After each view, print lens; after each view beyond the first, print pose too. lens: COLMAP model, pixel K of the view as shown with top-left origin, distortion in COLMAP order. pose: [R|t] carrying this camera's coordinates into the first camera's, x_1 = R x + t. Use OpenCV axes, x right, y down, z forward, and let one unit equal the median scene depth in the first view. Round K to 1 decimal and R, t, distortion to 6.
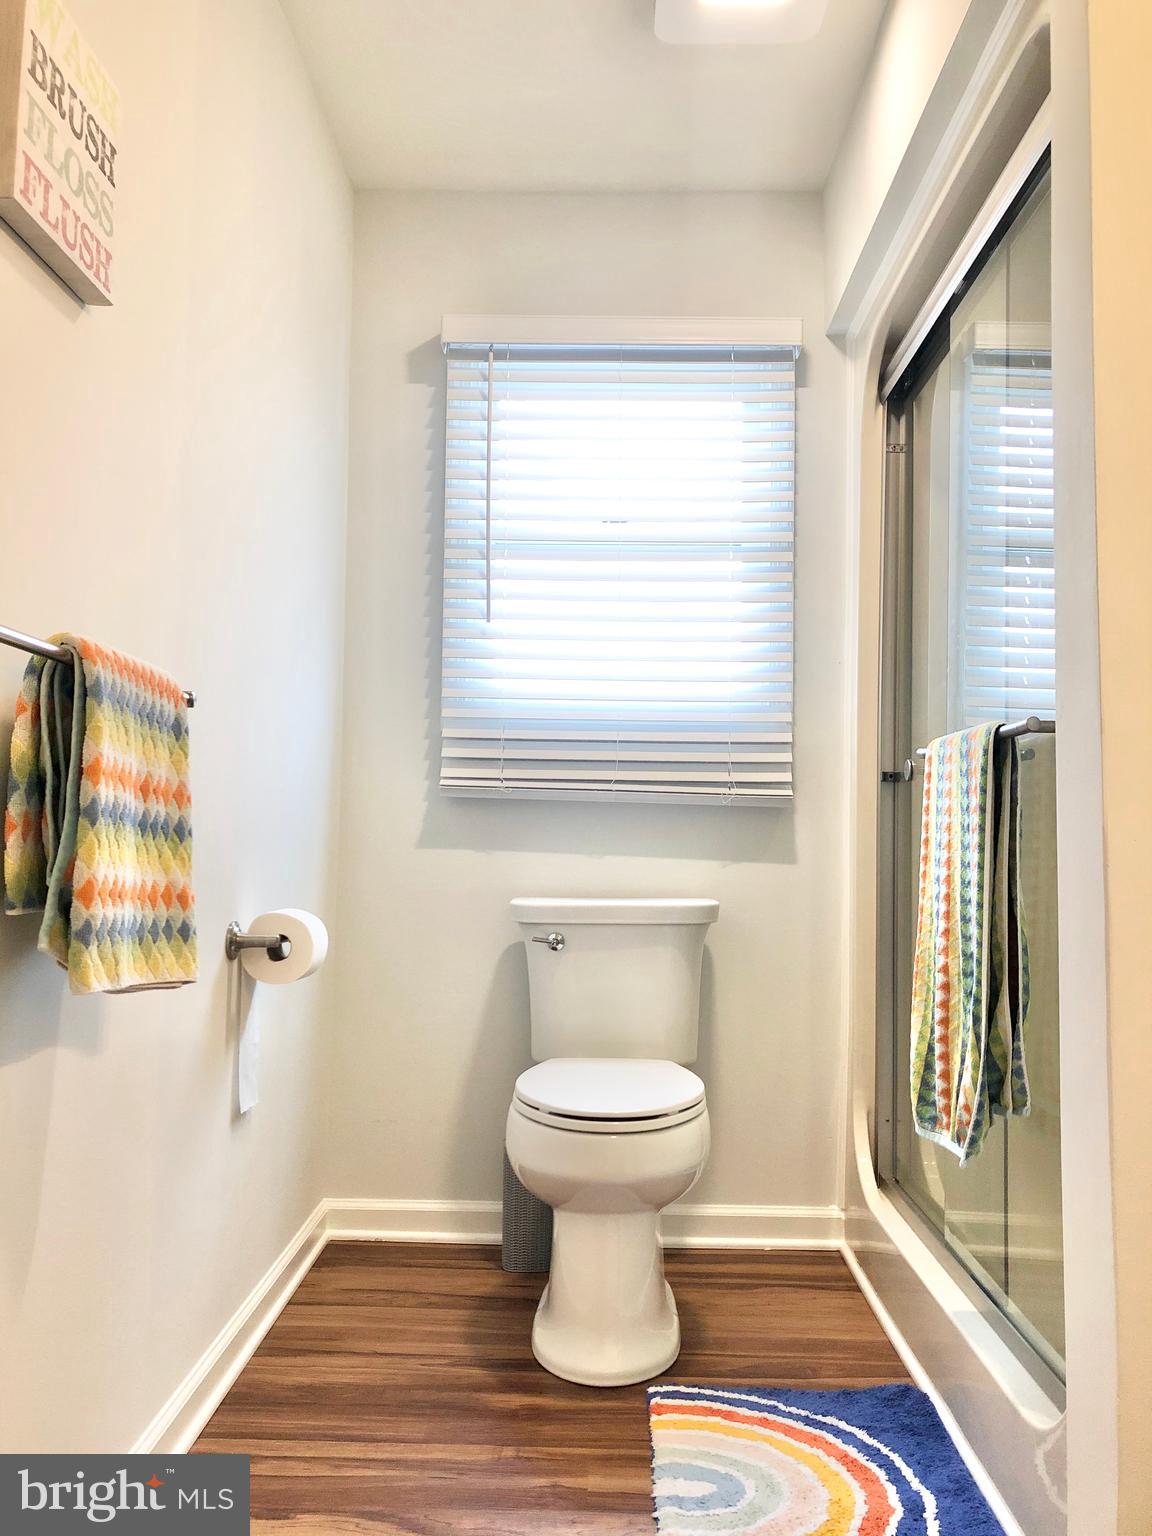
lens RADIAL K [[1258.7, 0, 590.0], [0, 1258.7, 765.5], [0, 0, 1]] dist [0.096547, -0.136806]
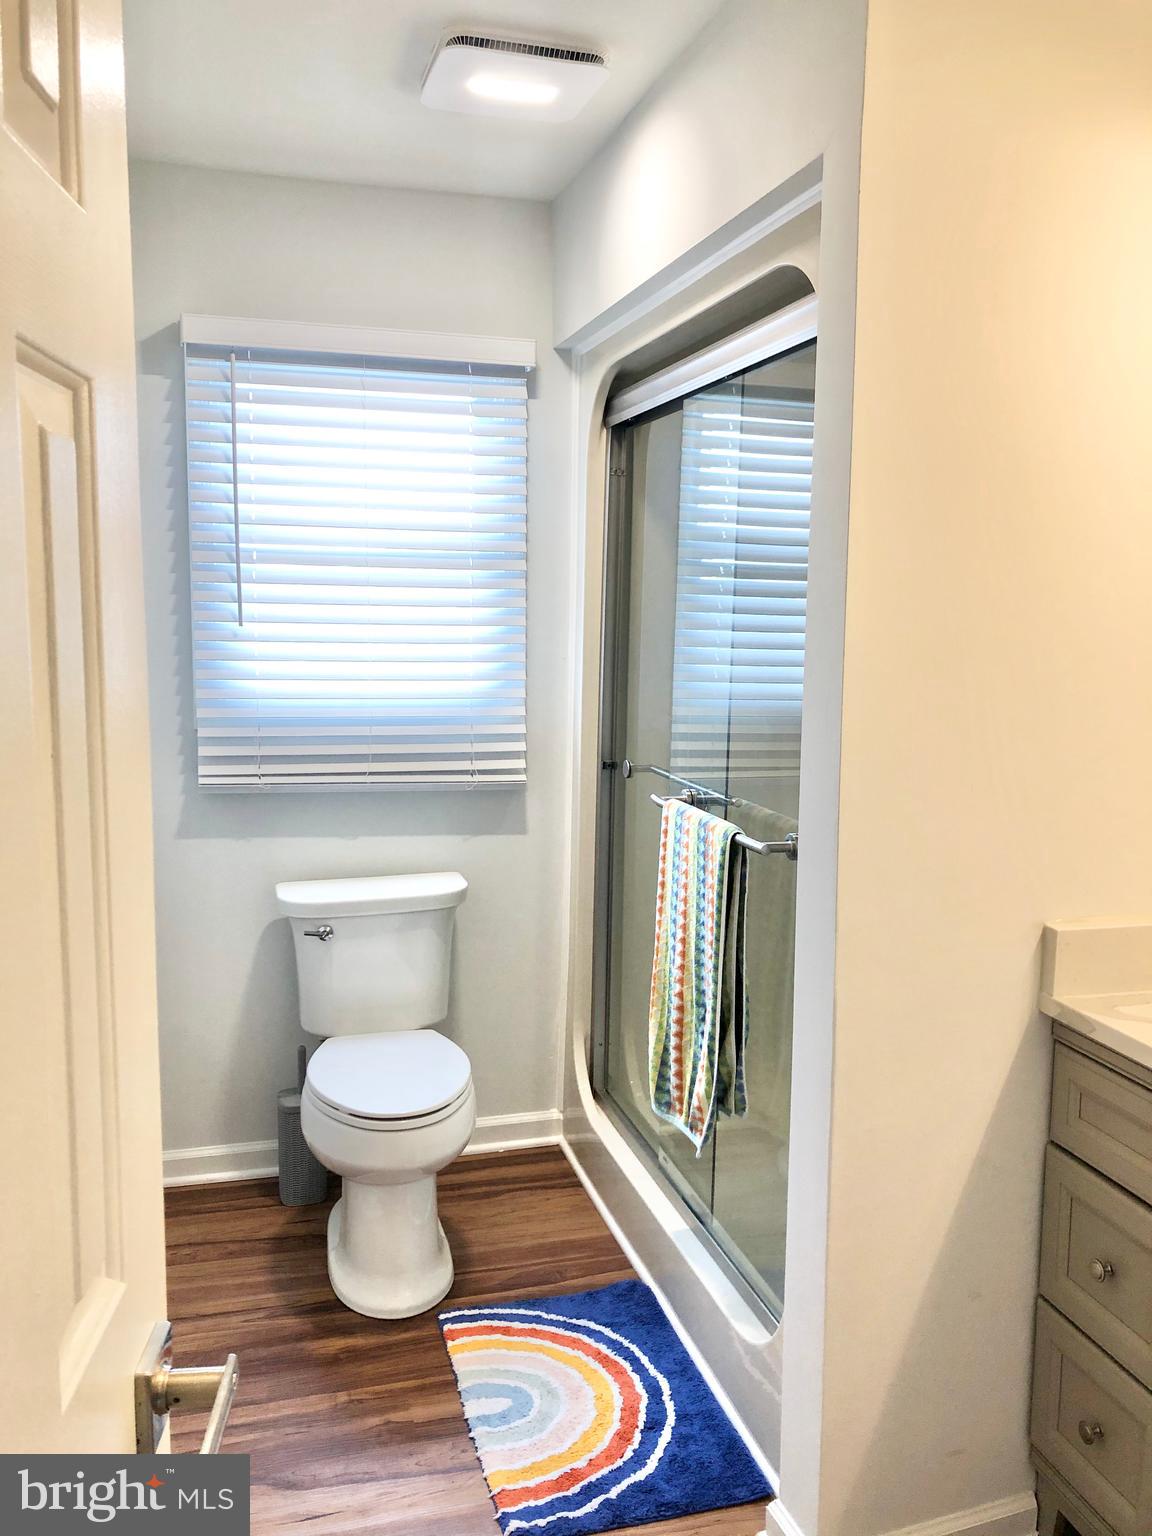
lens RADIAL K [[1258.7, 0, 590.0], [0, 1258.7, 765.5], [0, 0, 1]] dist [0.096547, -0.136806]
pose [[0.955829, -0.037667, 0.291501, -0.159178], [-0.021622, 0.980057, 0.197537, -0.296235], [-0.293128, -0.195114, 0.935952, -0.113386]]
